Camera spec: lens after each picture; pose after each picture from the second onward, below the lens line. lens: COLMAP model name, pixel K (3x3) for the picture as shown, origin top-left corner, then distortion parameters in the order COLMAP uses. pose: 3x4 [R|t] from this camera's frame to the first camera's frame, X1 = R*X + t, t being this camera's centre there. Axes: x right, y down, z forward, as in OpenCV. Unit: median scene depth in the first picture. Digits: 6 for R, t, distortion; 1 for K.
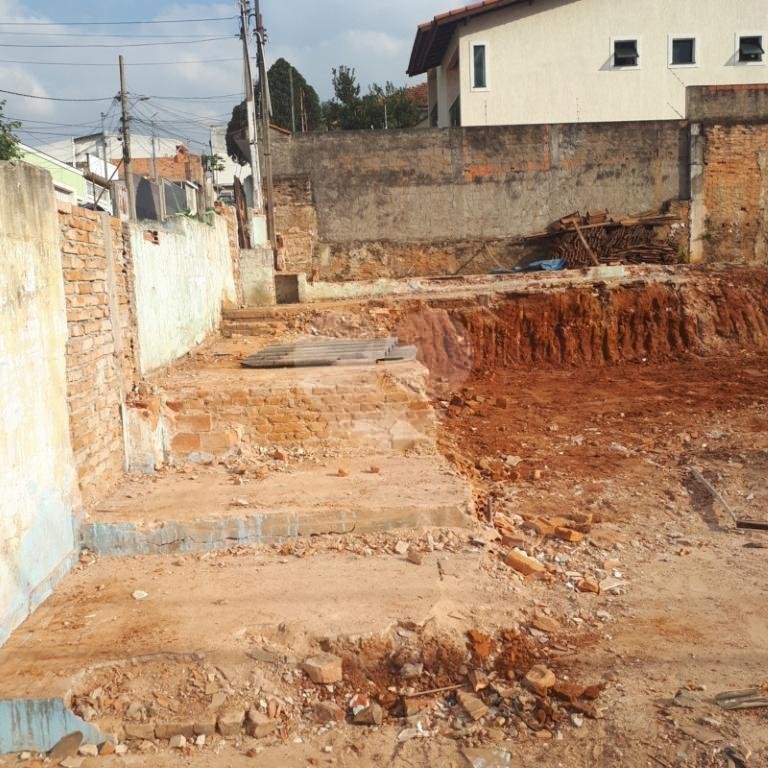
lens RADIAL K [[812.0, 0, 381.9], [0, 812.0, 410.2], [0, 0, 1]] dist [-0.002147, -0.015129]
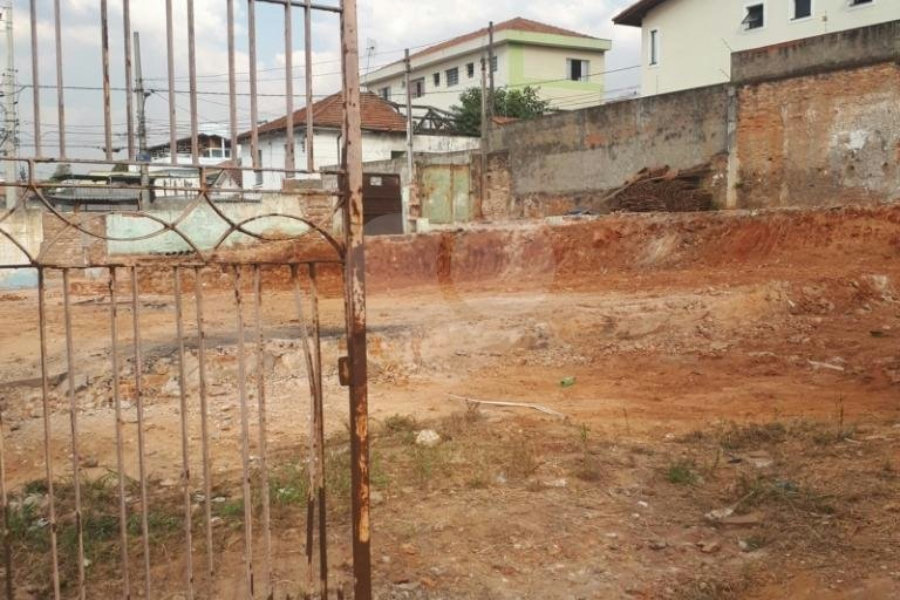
lens RADIAL K [[946.8, 0, 427.4], [0, 946.8, 311.3], [0, 0, 1]] dist [0.186758, -0.468393]
pose [[0.524798, 0.100921, -0.845223, 1.319071], [-0.126832, 0.991134, 0.039593, -0.043834], [0.841725, 0.086422, 0.532945, -0.037158]]
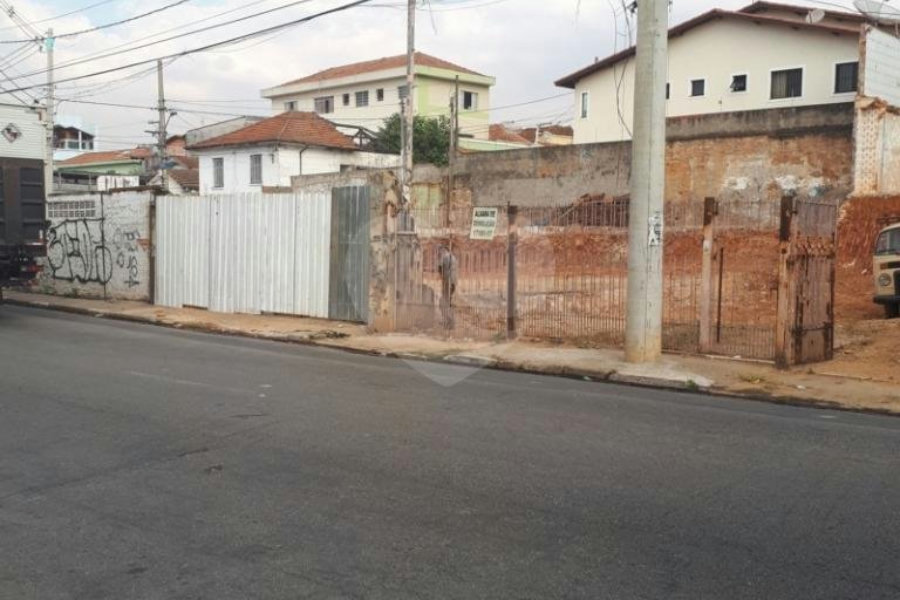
lens RADIAL K [[946.8, 0, 427.4], [0, 946.8, 311.3], [0, 0, 1]] dist [0.186758, -0.468393]
pose [[0.693687, 0.108794, -0.712013, 1.480935], [-0.143125, 0.989635, 0.011772, 0.028160], [0.705914, 0.093741, 0.702067, -0.647529]]
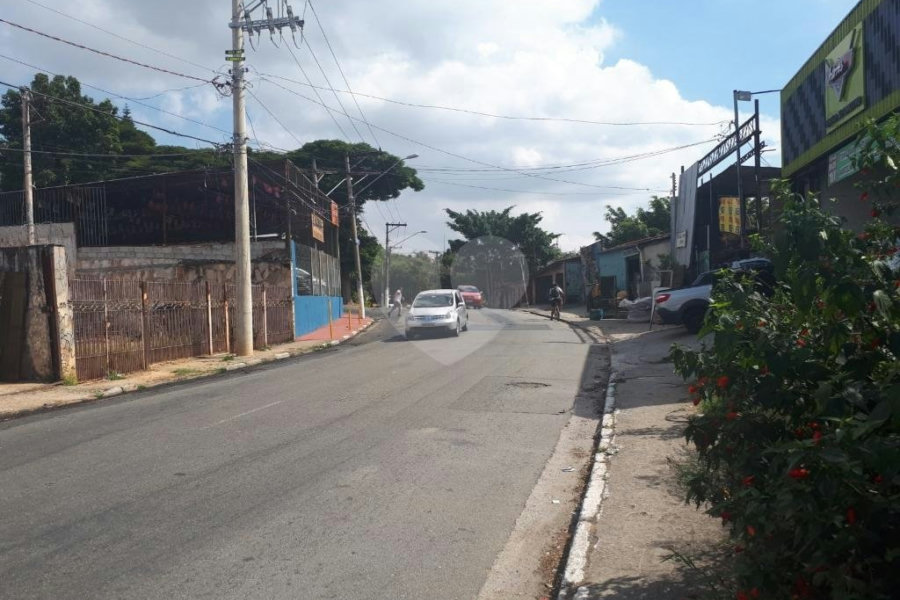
lens RADIAL K [[717.5, 0, 456.0], [0, 717.5, 324.7], [0, 0, 1]] dist [0.128272, -0.283658]
pose [[0.240896, 0.000502, 0.970551, 0.180738], [0.168973, 0.984706, -0.042450, 0.101239], [-0.955729, 0.174223, 0.237127, -0.645552]]
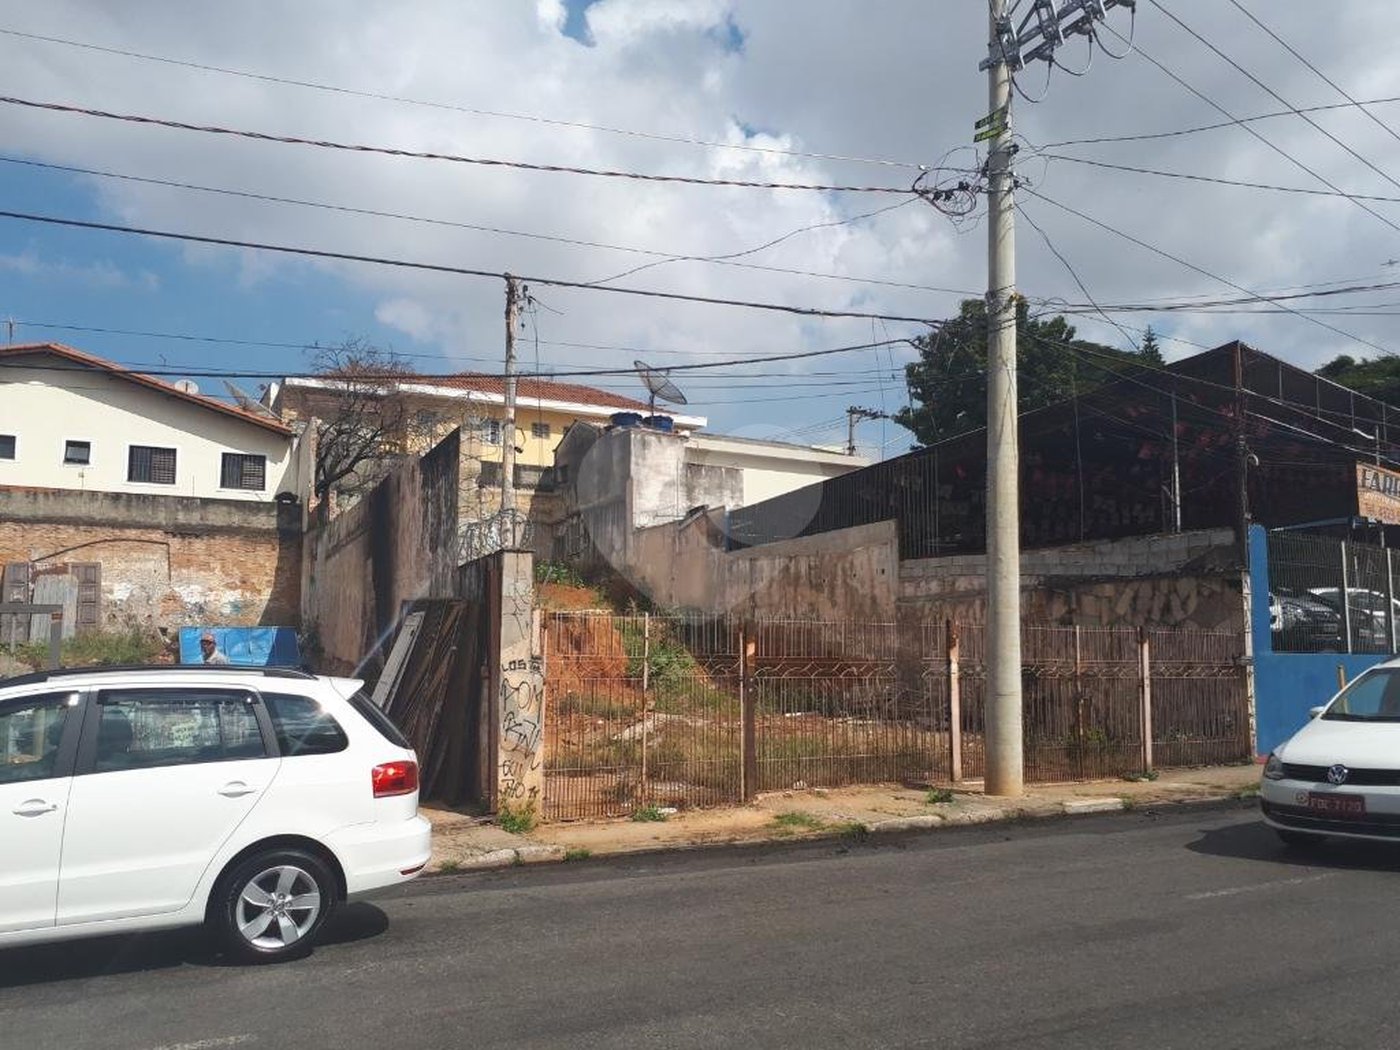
lens RADIAL K [[1104.8, 0, 715.5], [0, 1104.8, 550.0], [0, 0, 1]] dist [0.093143, -0.146247]
pose [[0.907577, 0.086608, 0.410857, 0.677485], [0.021656, 0.967539, -0.251794, 0.071860], [-0.419328, 0.237420, 0.876240, -0.661567]]
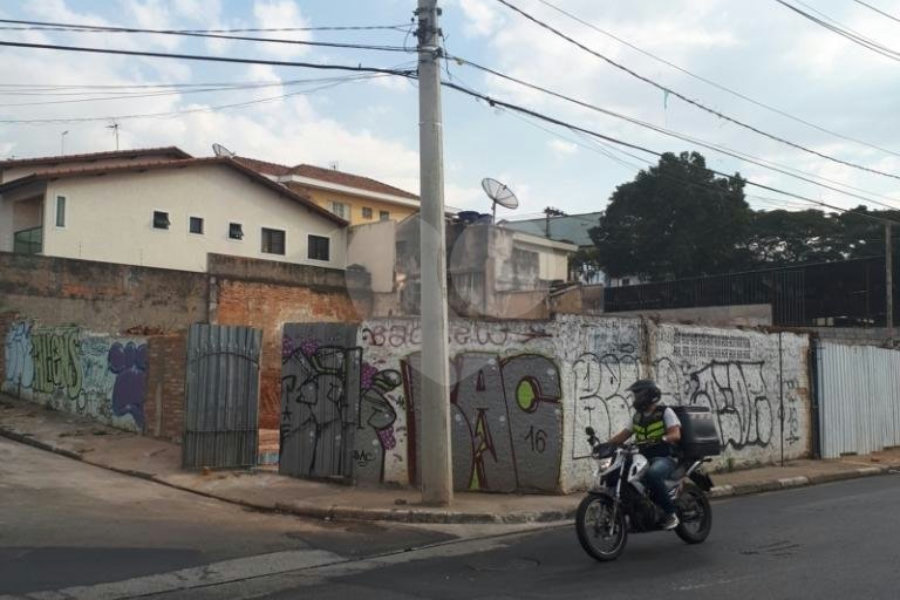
lens RADIAL K [[943.0, 0, 423.5], [0, 943.0, 319.9], [0, 0, 1]] dist [0.197995, -0.615254]
pose [[0.733195, 0.097886, 0.672936, -0.534320], [0.054294, 0.978000, -0.201417, 0.115720], [-0.677847, 0.184215, 0.711750, -0.553476]]
